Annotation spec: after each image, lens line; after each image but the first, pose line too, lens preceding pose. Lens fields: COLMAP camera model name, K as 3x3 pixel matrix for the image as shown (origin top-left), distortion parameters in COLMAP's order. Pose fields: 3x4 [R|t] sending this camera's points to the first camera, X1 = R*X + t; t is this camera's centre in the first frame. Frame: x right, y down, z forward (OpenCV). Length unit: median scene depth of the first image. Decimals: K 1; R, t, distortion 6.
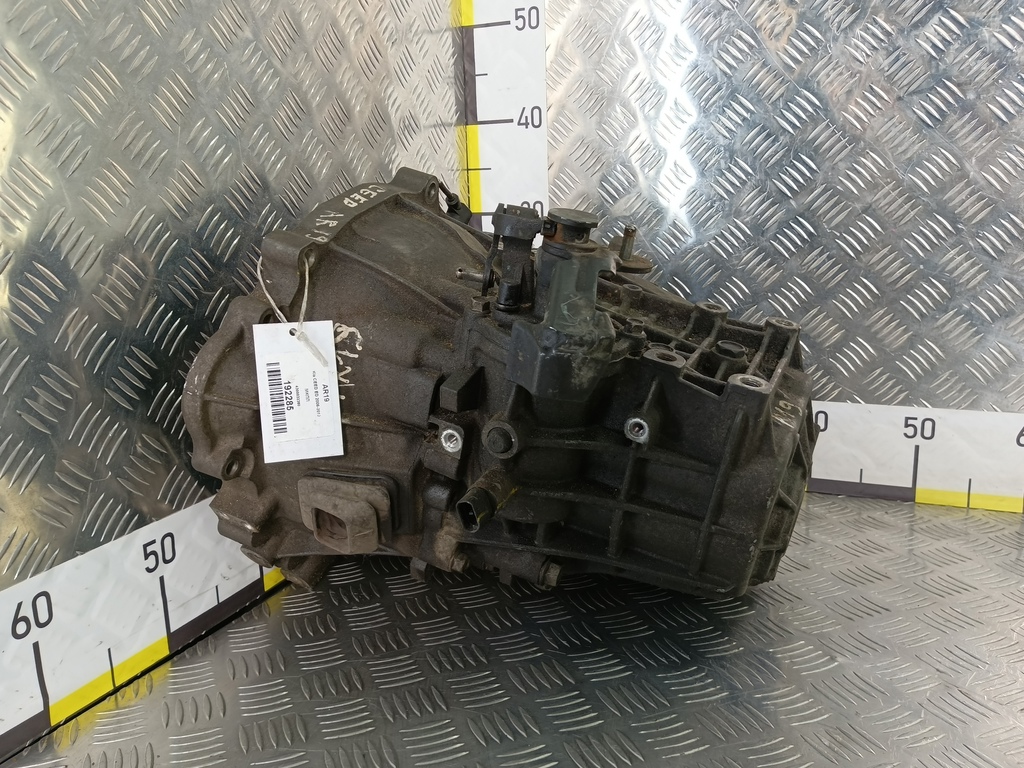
lens RADIAL K [[845.4, 0, 512.0], [0, 845.4, 384.0], [0, 0, 1]] dist [0.019753, -0.076826]
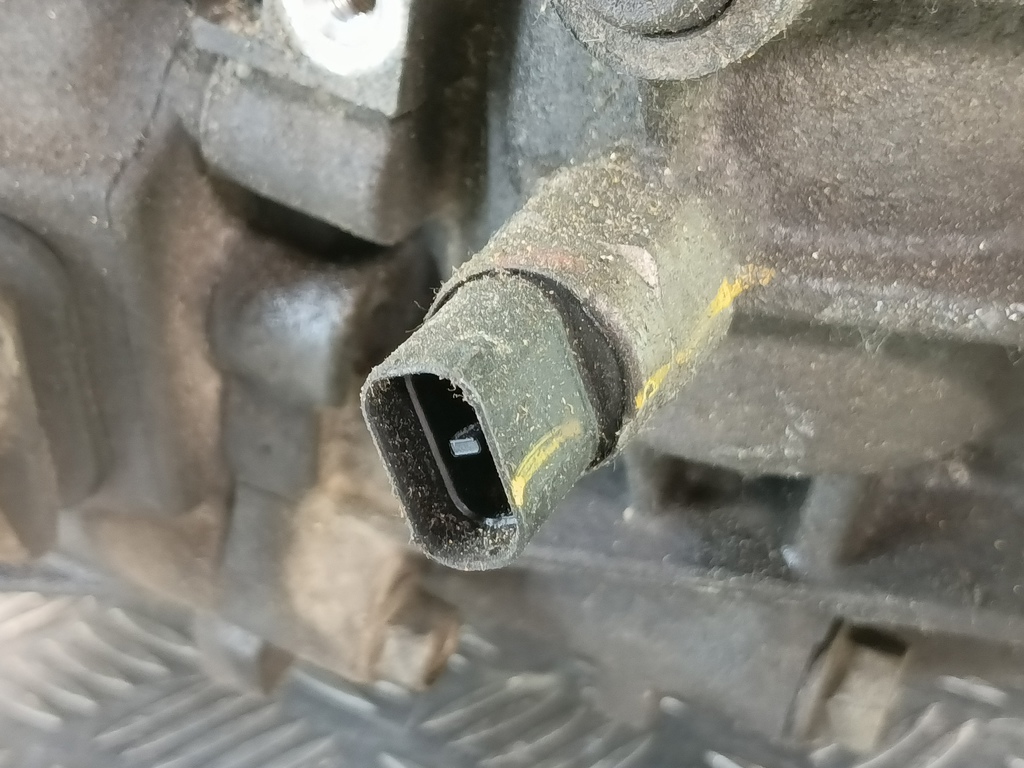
lens RADIAL K [[1498.4, 0, 512.0], [0, 1498.4, 384.0], [0, 0, 1]] dist [0.007670, 0.009482]
pose [[0.999969, -0.001887, -0.007616, -0.035593], [0.003118, 0.986283, 0.165033, 0.090649], [0.007200, -0.165051, 0.986259, 0.677111]]
